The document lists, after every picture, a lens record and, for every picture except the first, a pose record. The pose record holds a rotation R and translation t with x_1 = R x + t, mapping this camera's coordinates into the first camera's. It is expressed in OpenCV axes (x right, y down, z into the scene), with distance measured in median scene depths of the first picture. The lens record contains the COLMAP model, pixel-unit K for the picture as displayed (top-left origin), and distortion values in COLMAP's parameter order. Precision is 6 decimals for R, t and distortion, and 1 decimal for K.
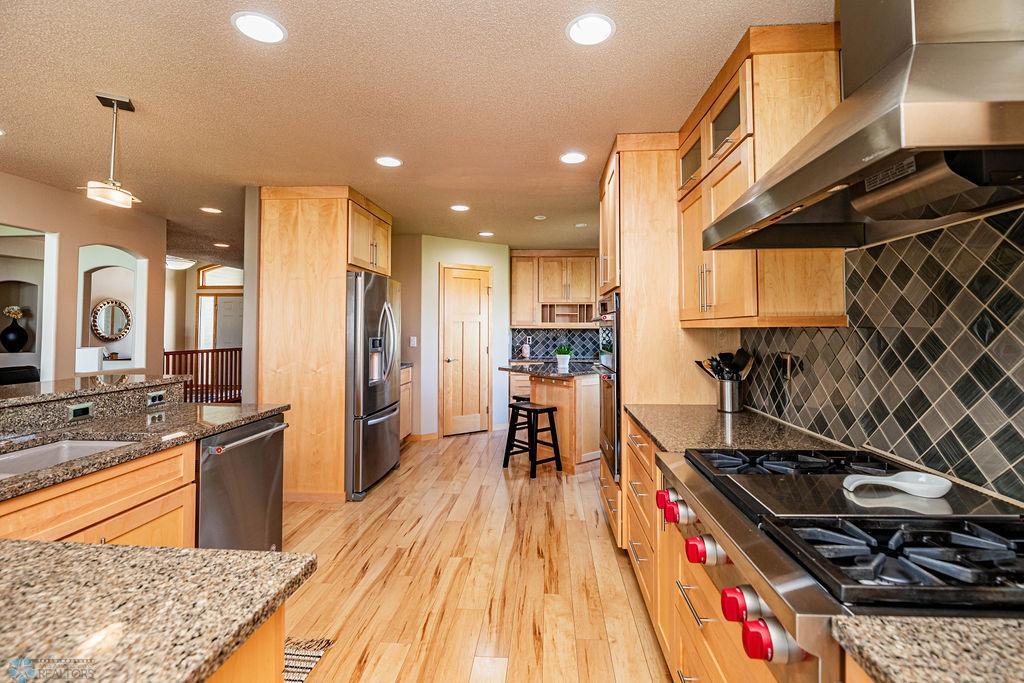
lens RADIAL K [[464.2, 0, 509.6], [0, 464.2, 313.2], [0, 0, 1]] dist [-0.005684, -0.000778]
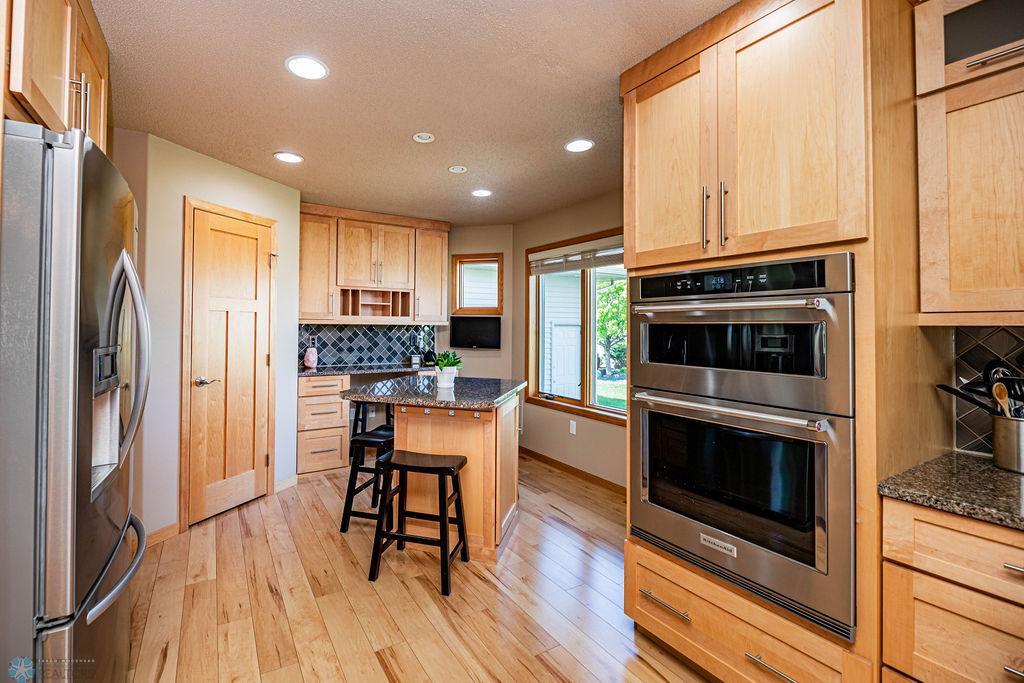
lens RADIAL K [[464.2, 0, 482.3], [0, 464.2, 321.1], [0, 0, 1]] dist [-0.005684, -0.000778]
pose [[0.826778, 0.009776, 0.562443, -0.141387], [-0.024181, 0.999542, 0.018172, 0.010912], [-0.562008, -0.028625, 0.826636, 0.323318]]
